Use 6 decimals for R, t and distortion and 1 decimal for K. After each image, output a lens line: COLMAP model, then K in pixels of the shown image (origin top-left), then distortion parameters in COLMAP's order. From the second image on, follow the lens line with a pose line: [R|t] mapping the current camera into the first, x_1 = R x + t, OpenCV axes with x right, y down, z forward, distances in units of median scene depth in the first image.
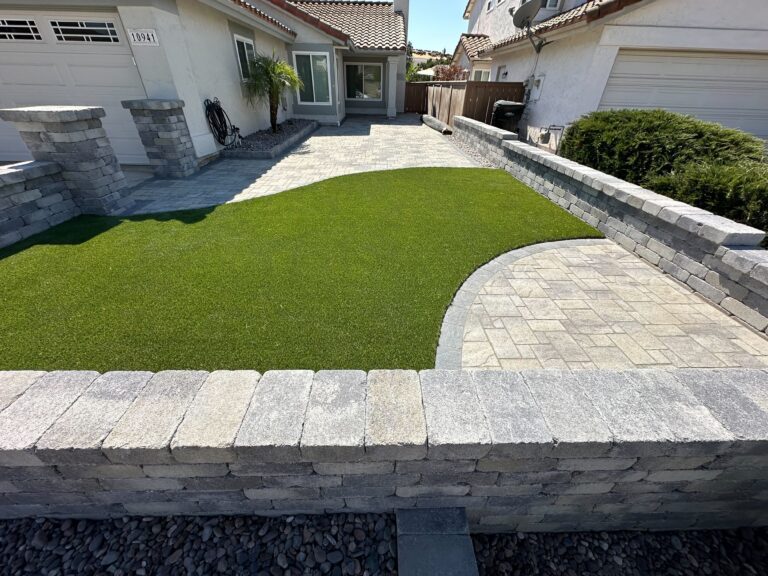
lens RADIAL K [[302.9, 0, 382.8], [0, 302.9, 286.9], [0, 0, 1]] dist [-0.002158, 0.000036]
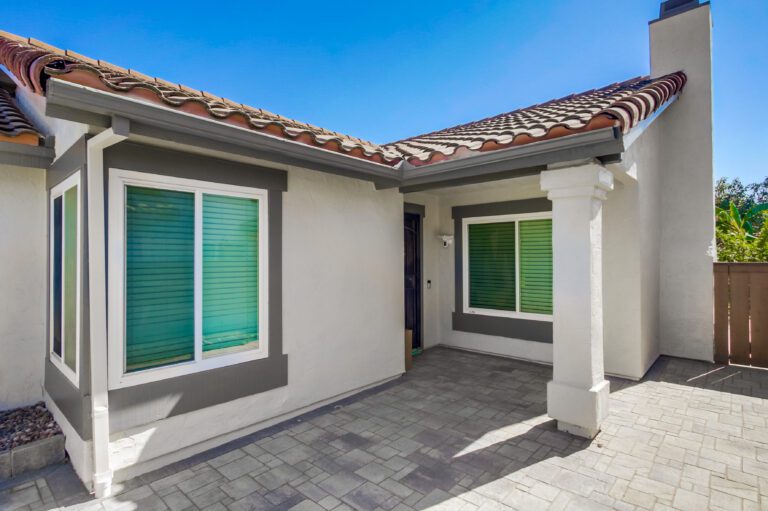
lens RADIAL K [[403.9, 0, 385.5], [0, 403.9, 256.3], [0, 0, 1]] dist [-0.005433, 0.002363]
pose [[0.741436, -0.032157, -0.670252, 0.346493], [-0.350793, 0.832917, -0.428011, -1.479474], [0.572029, 0.552463, 0.606274, 2.141285]]
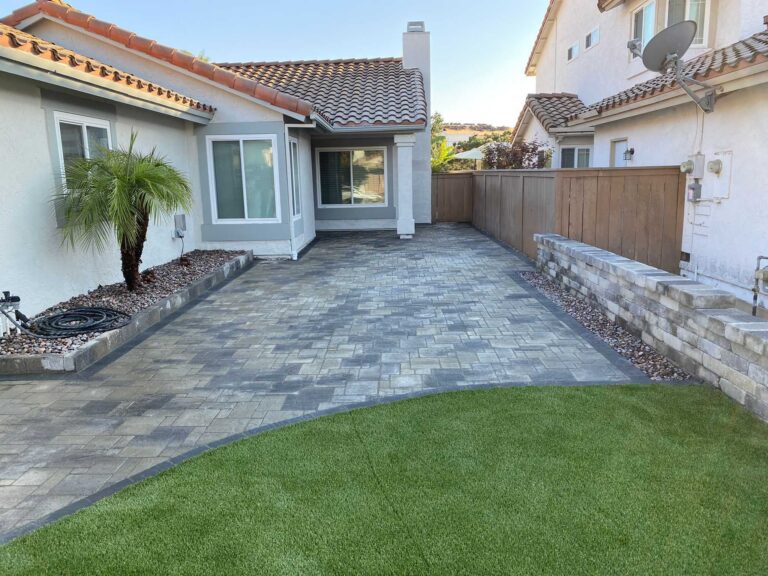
lens RADIAL K [[578.2, 0, 376.9], [0, 578.2, 291.1], [0, 0, 1]] dist [0.015683, -0.011671]
pose [[0.998189, -0.037155, -0.047318, 0.068069], [0.016415, 0.924861, -0.379952, -0.328066], [0.057879, 0.378487, 0.923795, 0.434954]]
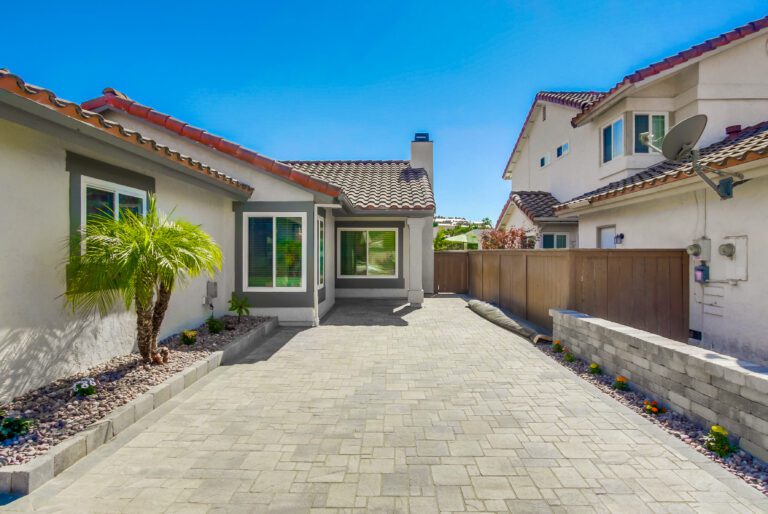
lens RADIAL K [[443.0, 0, 384.9], [0, 443.0, 256.3], [0, 0, 1]] dist [-0.013565, 0.006545]
pose [[0.999548, -0.020519, -0.021980, -0.025953], [0.005070, 0.835516, -0.549443, -0.534578], [0.029638, 0.549083, 0.835242, 0.764295]]
